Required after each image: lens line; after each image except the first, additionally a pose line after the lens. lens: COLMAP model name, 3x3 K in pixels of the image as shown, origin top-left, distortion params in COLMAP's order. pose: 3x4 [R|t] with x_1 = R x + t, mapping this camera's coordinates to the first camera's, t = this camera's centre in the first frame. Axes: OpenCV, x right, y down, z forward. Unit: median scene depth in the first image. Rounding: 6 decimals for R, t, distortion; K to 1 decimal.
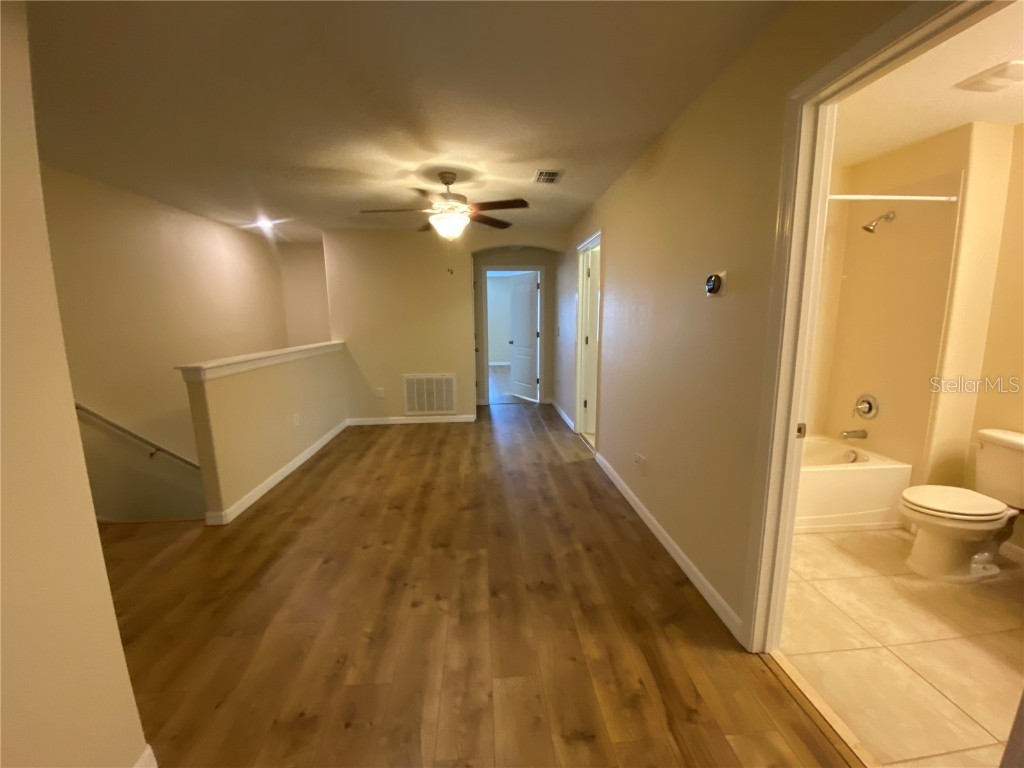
lens RADIAL K [[412.8, 0, 509.0], [0, 412.8, 382.6], [0, 0, 1]] dist [0.054815, -0.043852]
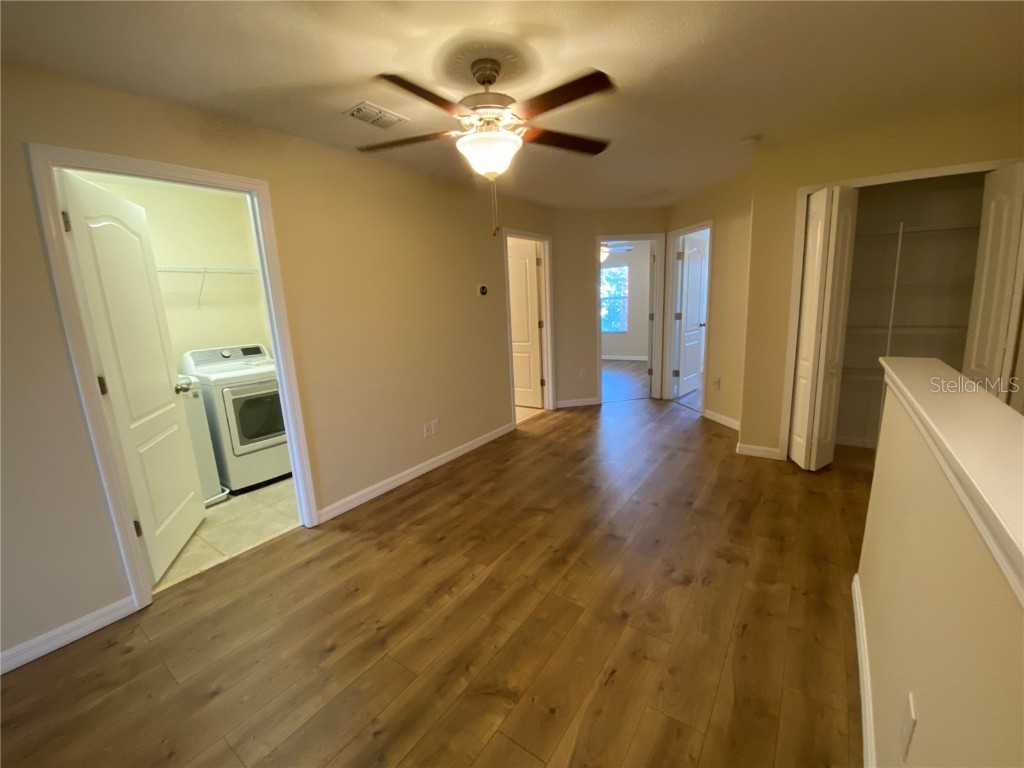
lens RADIAL K [[412.8, 0, 509.0], [0, 412.8, 382.6], [0, 0, 1]] dist [0.054815, -0.043852]
pose [[-0.772597, -0.072759, 0.630714, -0.564811], [0.159269, 0.939435, 0.303471, -0.242921], [-0.614595, 0.334914, -0.714217, 1.509350]]
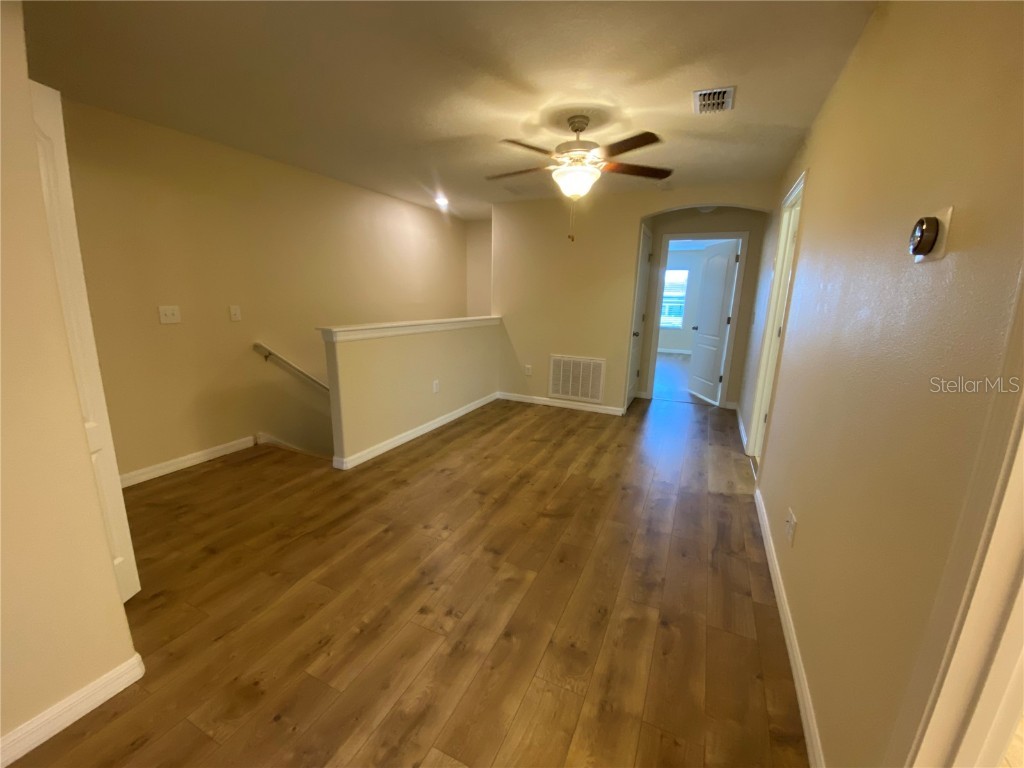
lens RADIAL K [[412.8, 0, 509.0], [0, 412.8, 382.6], [0, 0, 1]] dist [0.054815, -0.043852]
pose [[0.875707, 0.132827, -0.464213, 0.180297], [-0.109989, 0.991017, 0.076076, -0.026971], [0.470148, -0.015562, 0.882450, 0.187076]]
